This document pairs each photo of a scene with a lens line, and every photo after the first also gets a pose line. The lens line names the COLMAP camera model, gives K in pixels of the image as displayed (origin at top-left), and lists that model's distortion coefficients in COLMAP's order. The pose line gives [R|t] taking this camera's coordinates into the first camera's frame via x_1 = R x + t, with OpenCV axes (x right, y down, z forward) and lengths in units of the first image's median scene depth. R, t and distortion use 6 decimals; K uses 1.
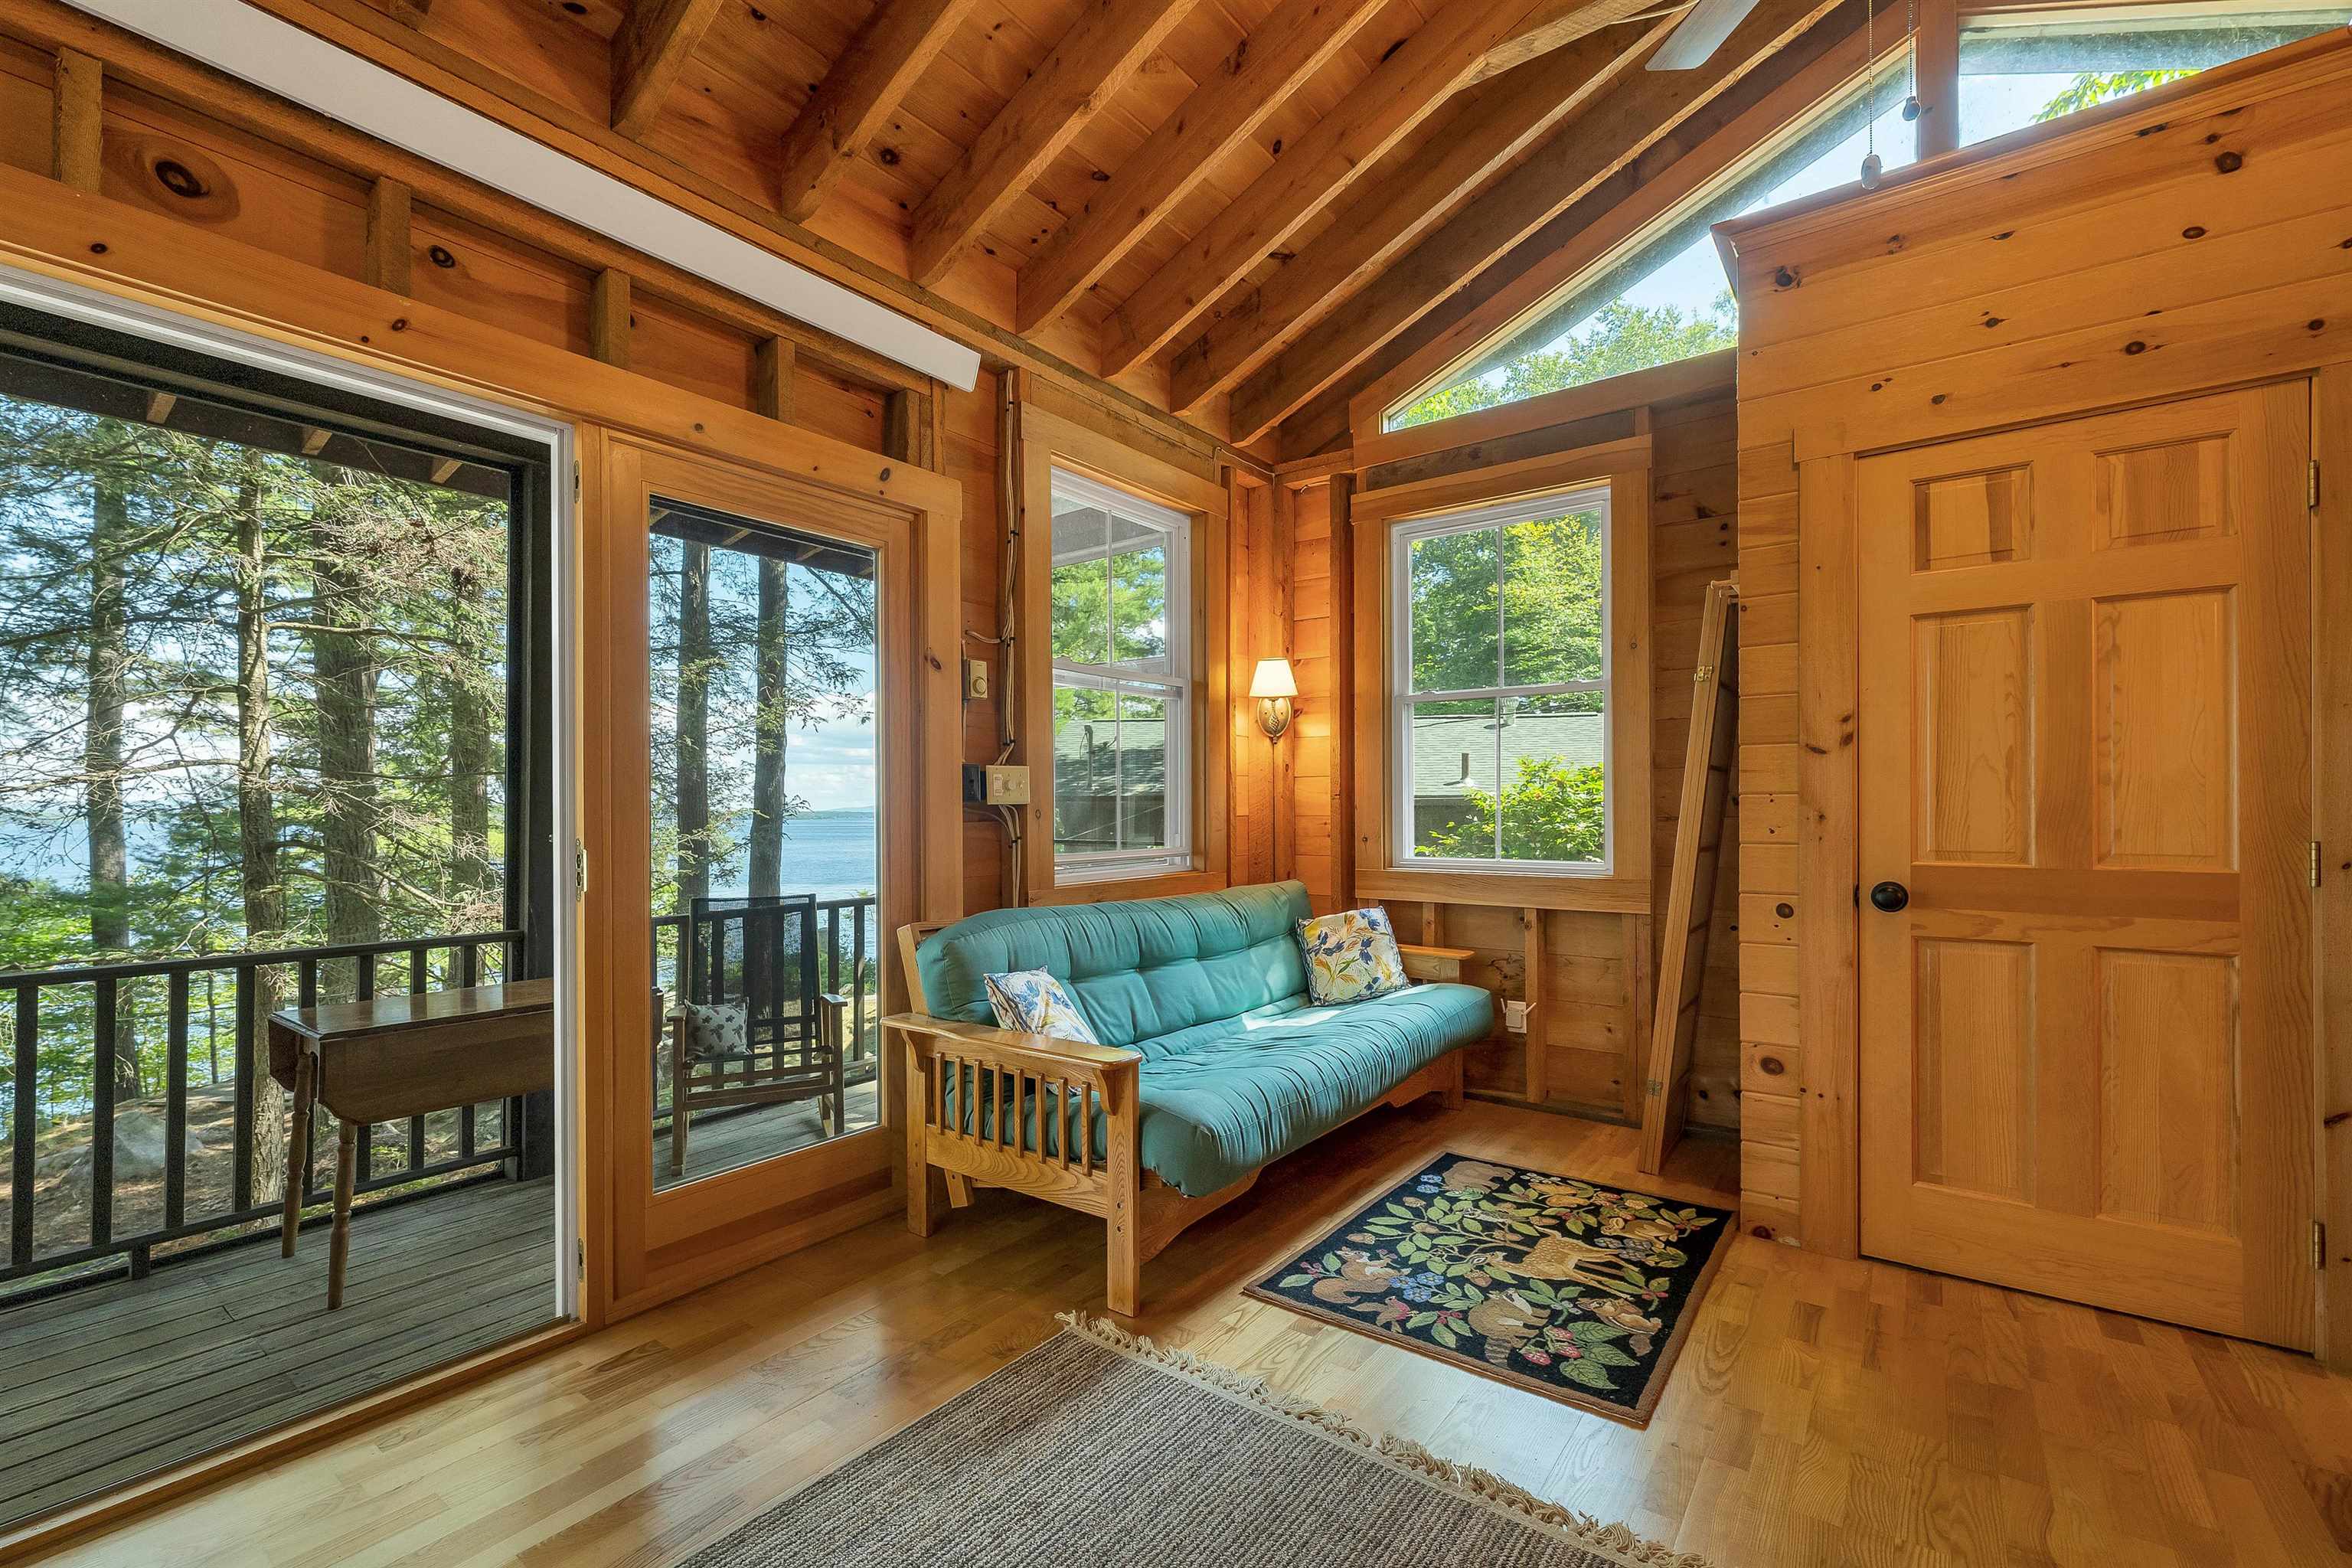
lens RADIAL K [[1003.7, 0, 1173.3], [0, 1003.7, 802.8], [0, 0, 1]] dist [0.000594, 0.000175]
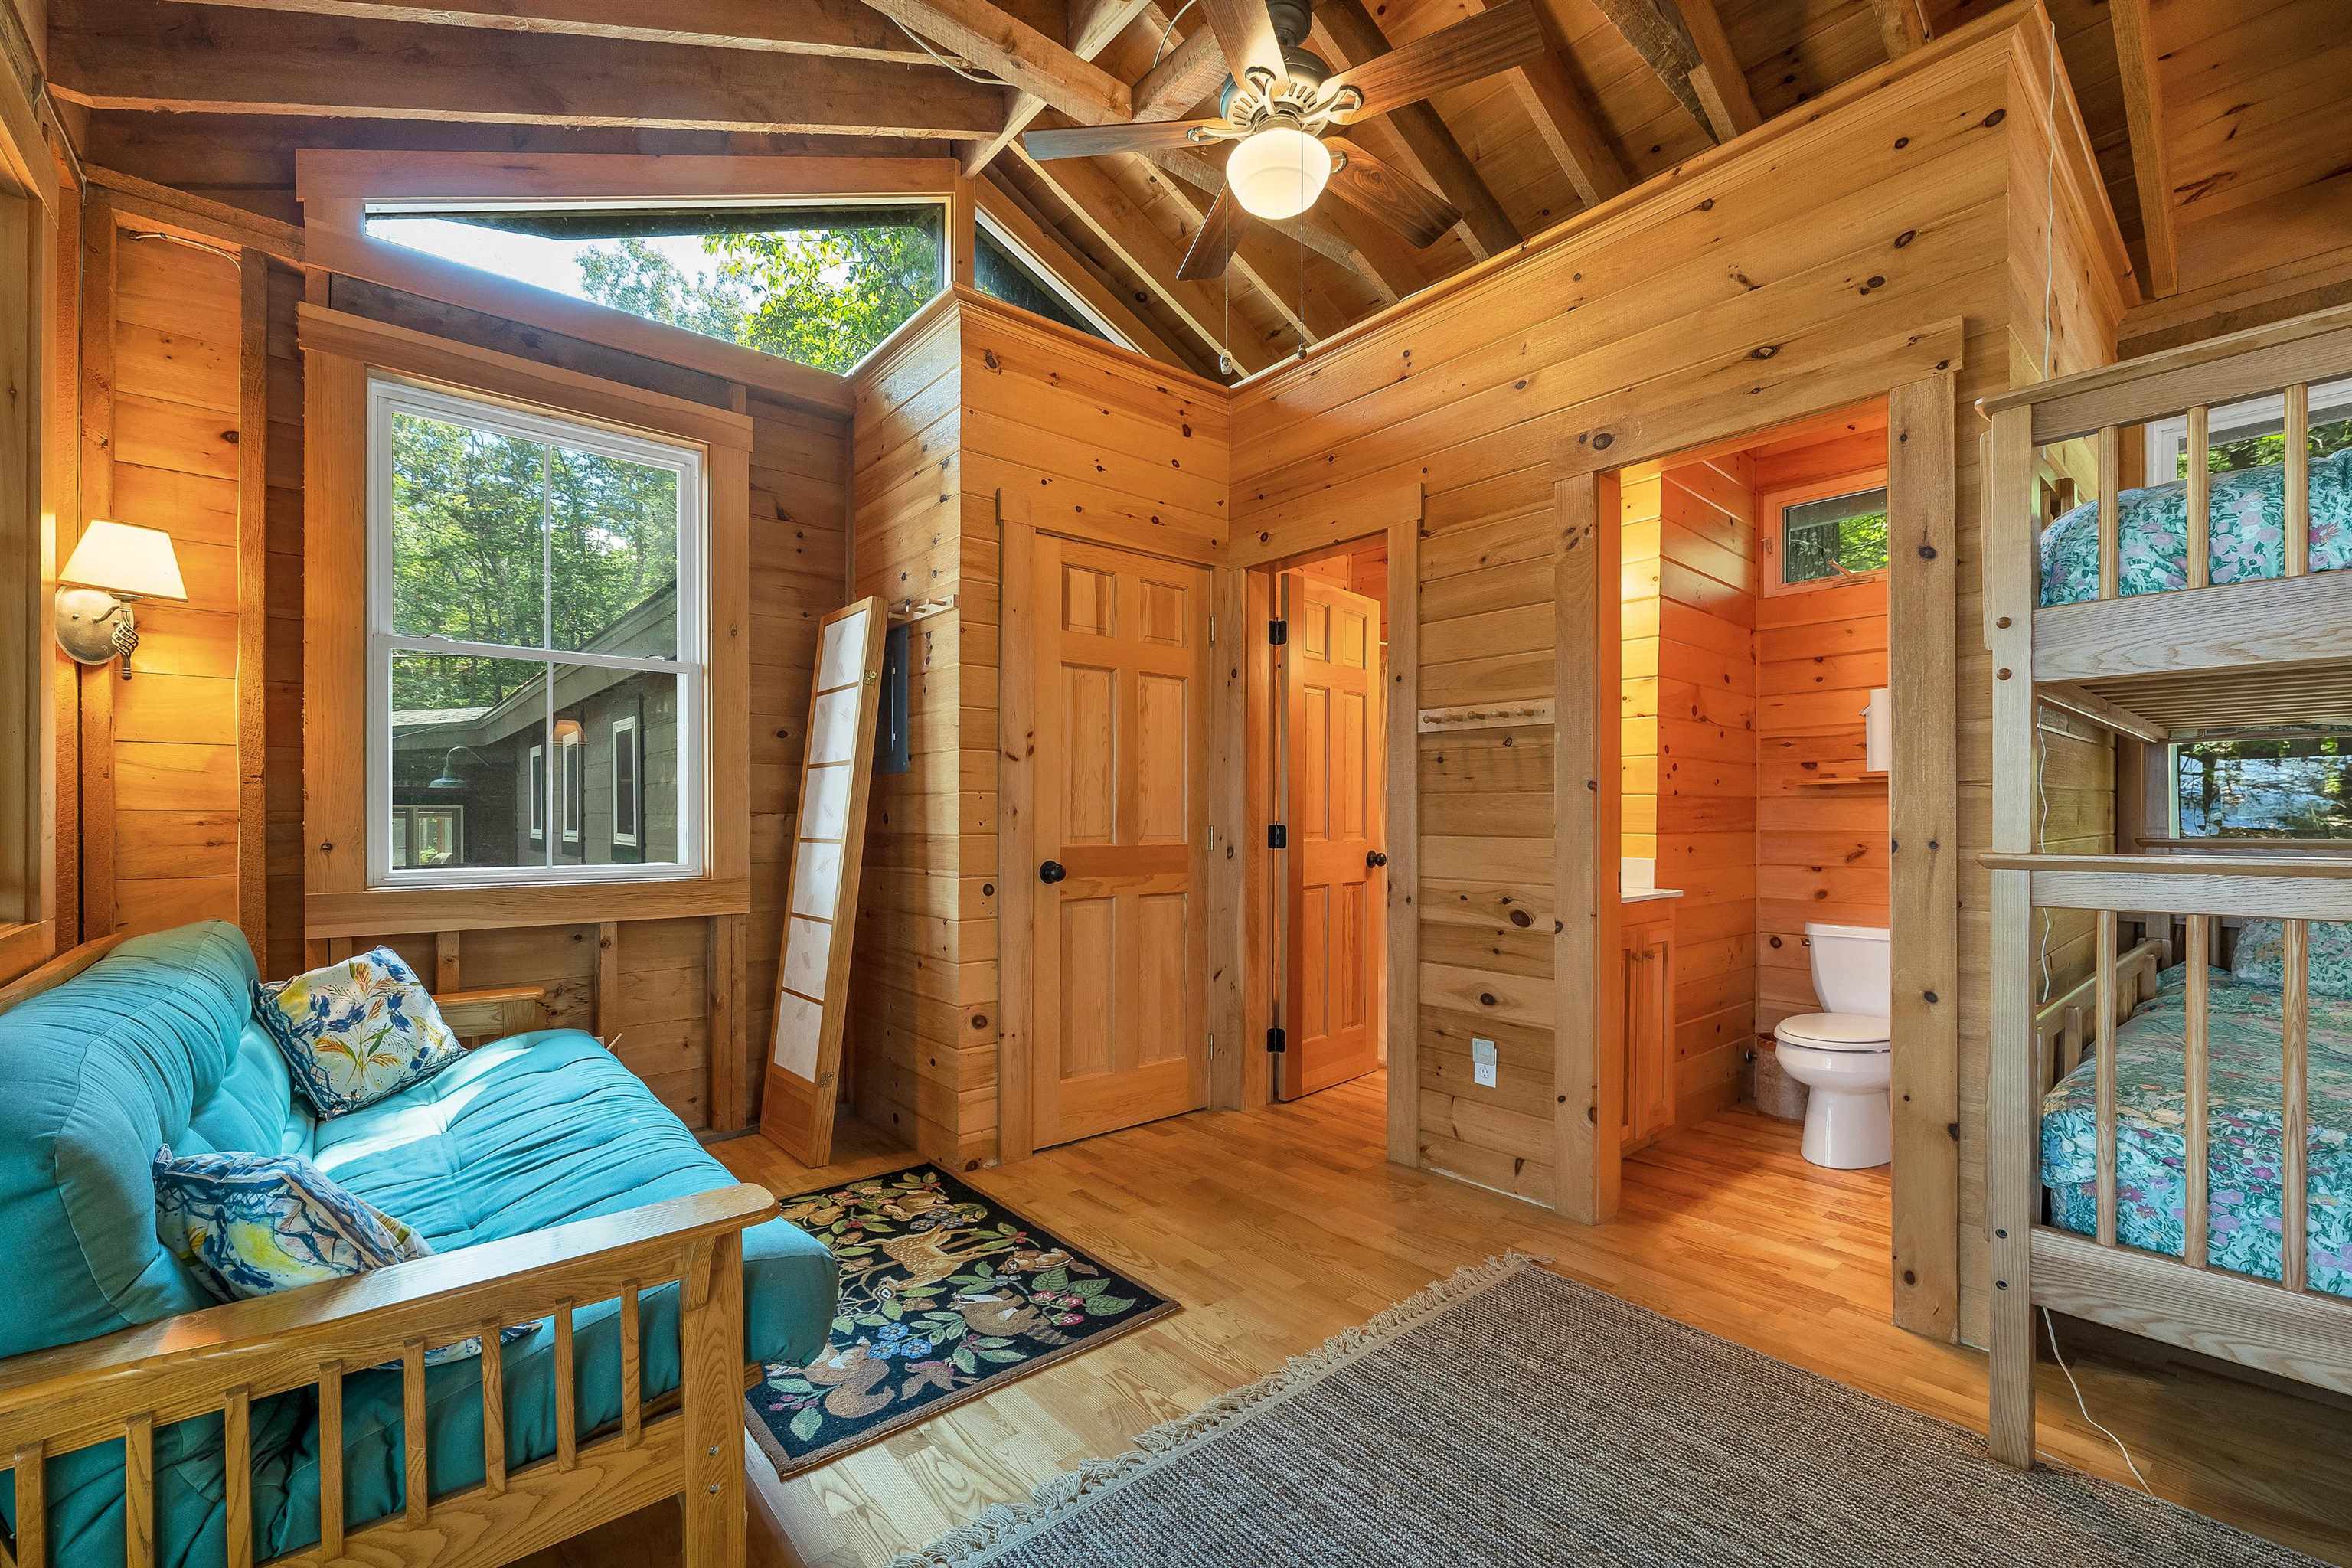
lens RADIAL K [[988.3, 0, 1172.3], [0, 988.3, 817.6], [0, 0, 1]] dist [0.001447, 0.000326]
pose [[0.224724, -0.000753, 0.974422, -0.495708], [-0.011526, 0.999928, 0.003431, 0.014521], [-0.974354, -0.012003, 0.224699, 0.526121]]
